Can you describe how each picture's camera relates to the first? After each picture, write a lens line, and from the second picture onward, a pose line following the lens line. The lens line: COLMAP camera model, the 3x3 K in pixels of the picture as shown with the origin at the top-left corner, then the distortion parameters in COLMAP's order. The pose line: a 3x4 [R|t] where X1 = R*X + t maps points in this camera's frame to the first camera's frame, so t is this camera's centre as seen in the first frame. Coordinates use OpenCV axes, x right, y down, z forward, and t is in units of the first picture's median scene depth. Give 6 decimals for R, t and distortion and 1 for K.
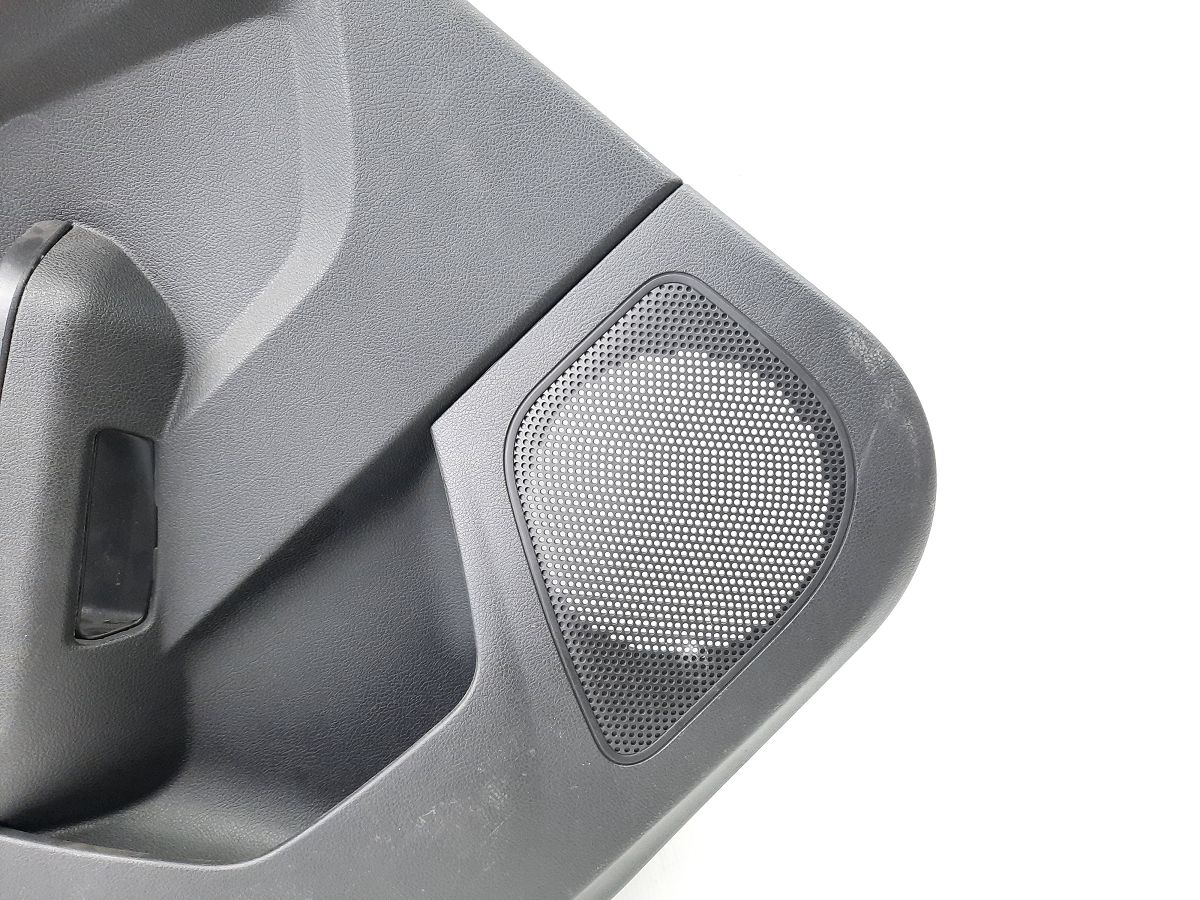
lens RADIAL K [[855.0, 0, 600.2], [0, 855.0, 454.4], [0, 0, 1]] dist [0.022068, -0.022709]
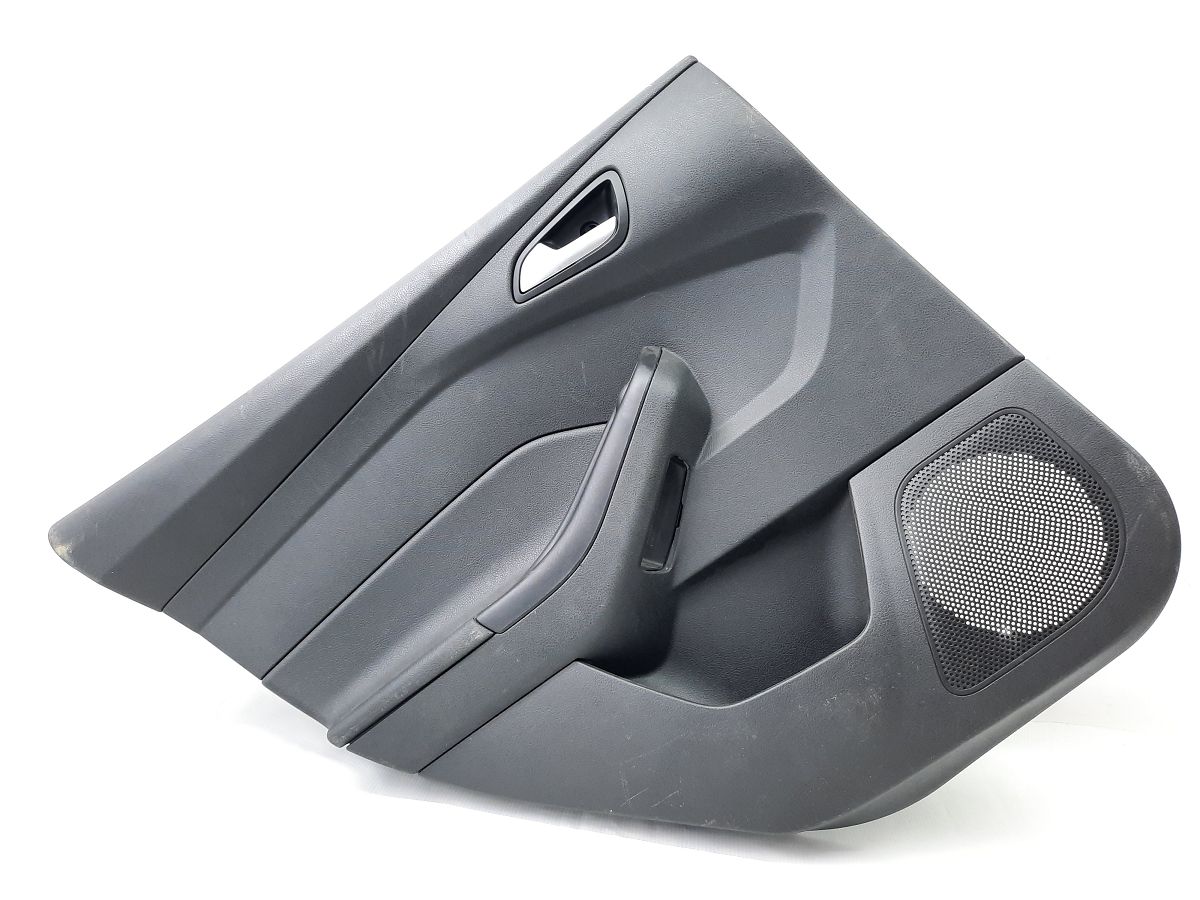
lens RADIAL K [[855.0, 0, 595.2], [0, 855.0, 445.2], [0, 0, 1]] dist [0.022068, -0.022709]
pose [[0.961707, 0.124135, -0.244355, -0.293808], [-0.164857, 0.974236, -0.153905, 0.263728], [0.218955, 0.188295, 0.957394, -0.814345]]
